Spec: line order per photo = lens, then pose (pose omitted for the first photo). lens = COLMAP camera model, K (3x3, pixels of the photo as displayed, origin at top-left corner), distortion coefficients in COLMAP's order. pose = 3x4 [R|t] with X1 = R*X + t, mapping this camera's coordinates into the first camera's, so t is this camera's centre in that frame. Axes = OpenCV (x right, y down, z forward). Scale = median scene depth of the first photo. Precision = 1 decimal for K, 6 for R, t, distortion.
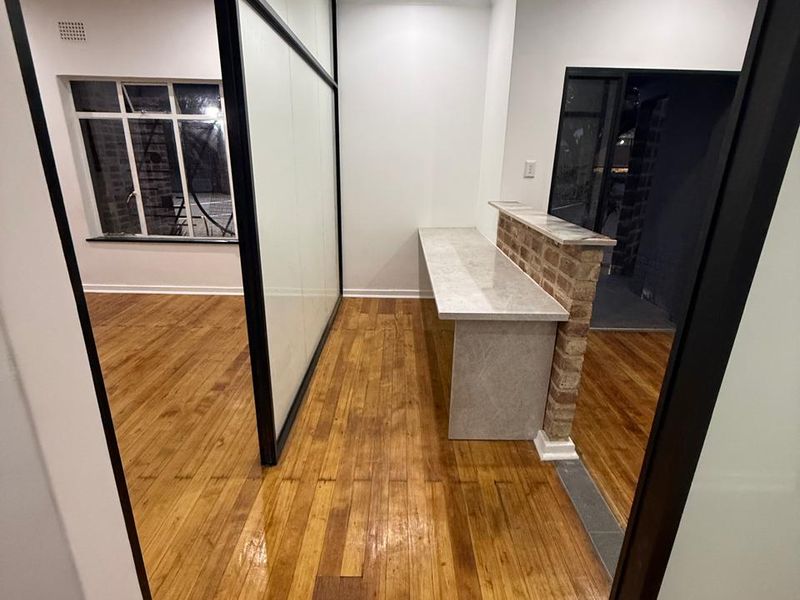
lens RADIAL K [[424.0, 0, 396.2], [0, 424.0, 295.5], [0, 0, 1]] dist [-0.001099, -0.000744]
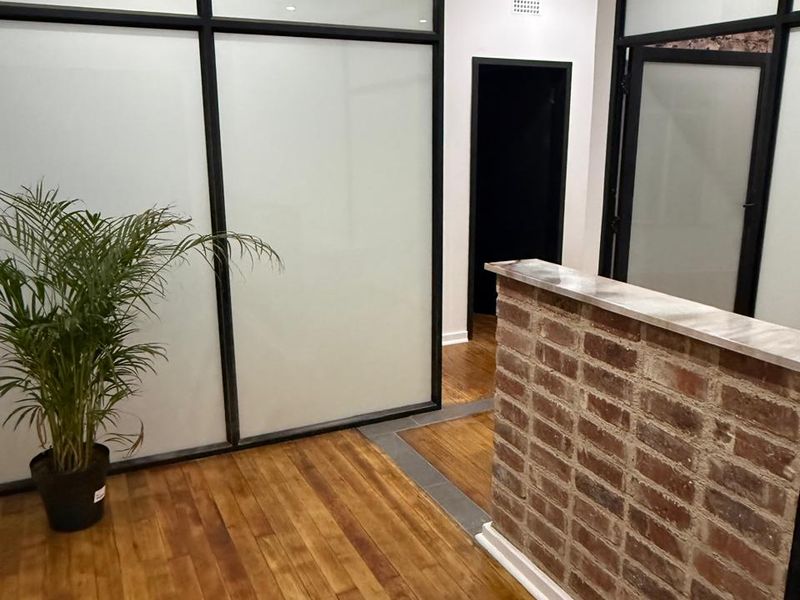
lens RADIAL K [[695.2, 0, 395.1], [0, 695.2, 298.3], [0, 0, 1]] dist [0.007804, 0.003082]
pose [[-0.897544, 0.090640, -0.431508, 1.030611], [-0.150895, 0.856409, 0.493755, -0.587363], [0.414301, 0.508279, -0.754988, 1.608523]]
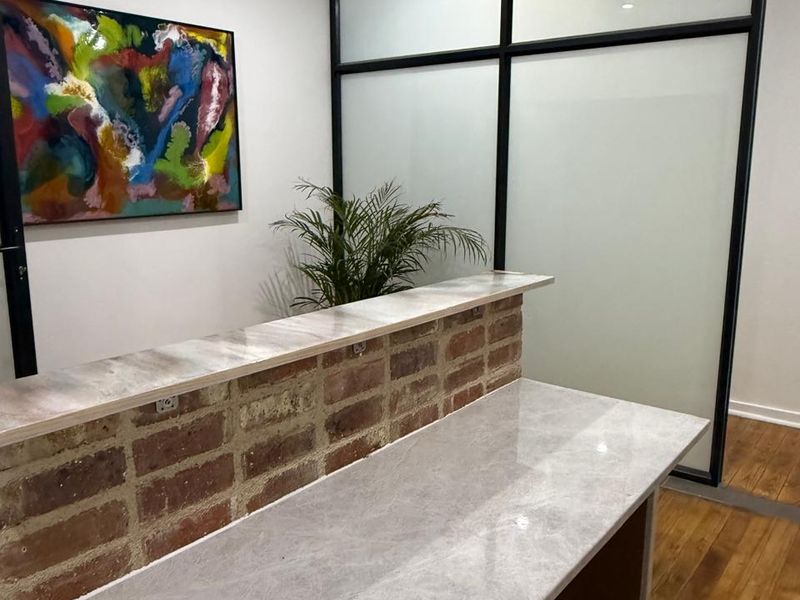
lens RADIAL K [[695.2, 0, 395.1], [0, 695.2, 298.3], [0, 0, 1]] dist [0.007804, 0.003082]
pose [[-0.787528, -0.134181, 0.601494, -0.108189], [0.180453, 0.883024, 0.433249, -0.553720], [-0.589267, 0.449737, -0.671193, 1.624155]]
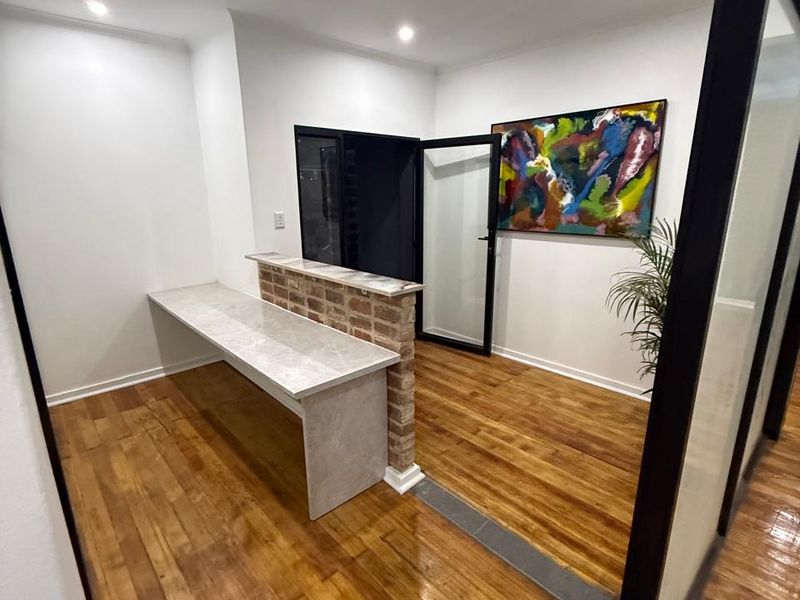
lens RADIAL K [[424.0, 0, 396.2], [0, 424.0, 295.5], [0, 0, 1]] dist [-0.001099, -0.000744]
pose [[0.734842, -0.187376, 0.651842, -0.253902], [0.232610, 0.972416, 0.017298, -0.112598], [-0.637103, 0.138914, 0.758158, 0.124967]]
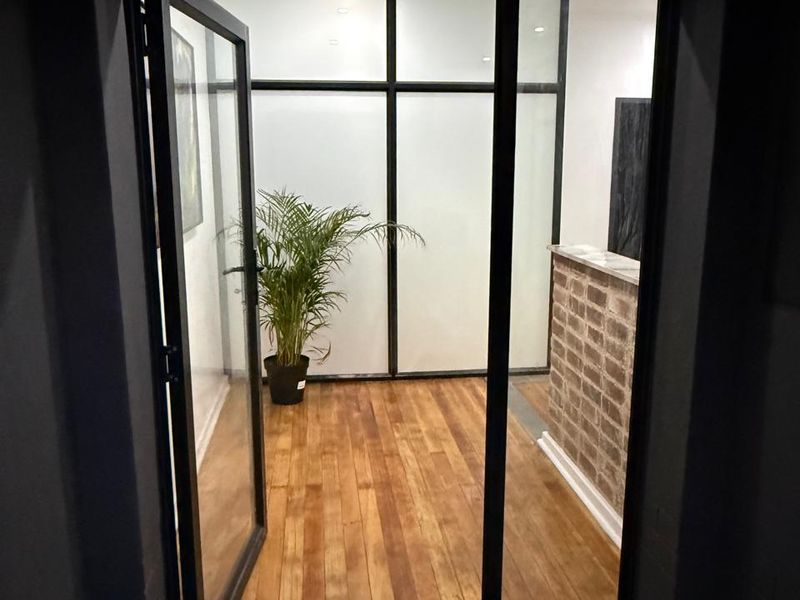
lens RADIAL K [[695.2, 0, 395.1], [0, 695.2, 298.3], [0, 0, 1]] dist [0.007804, 0.003082]
pose [[-0.992615, 0.008648, -0.120995, 0.970664], [-0.052331, 0.869334, 0.491447, -0.786354], [0.109435, 0.494150, -0.862461, 2.239785]]
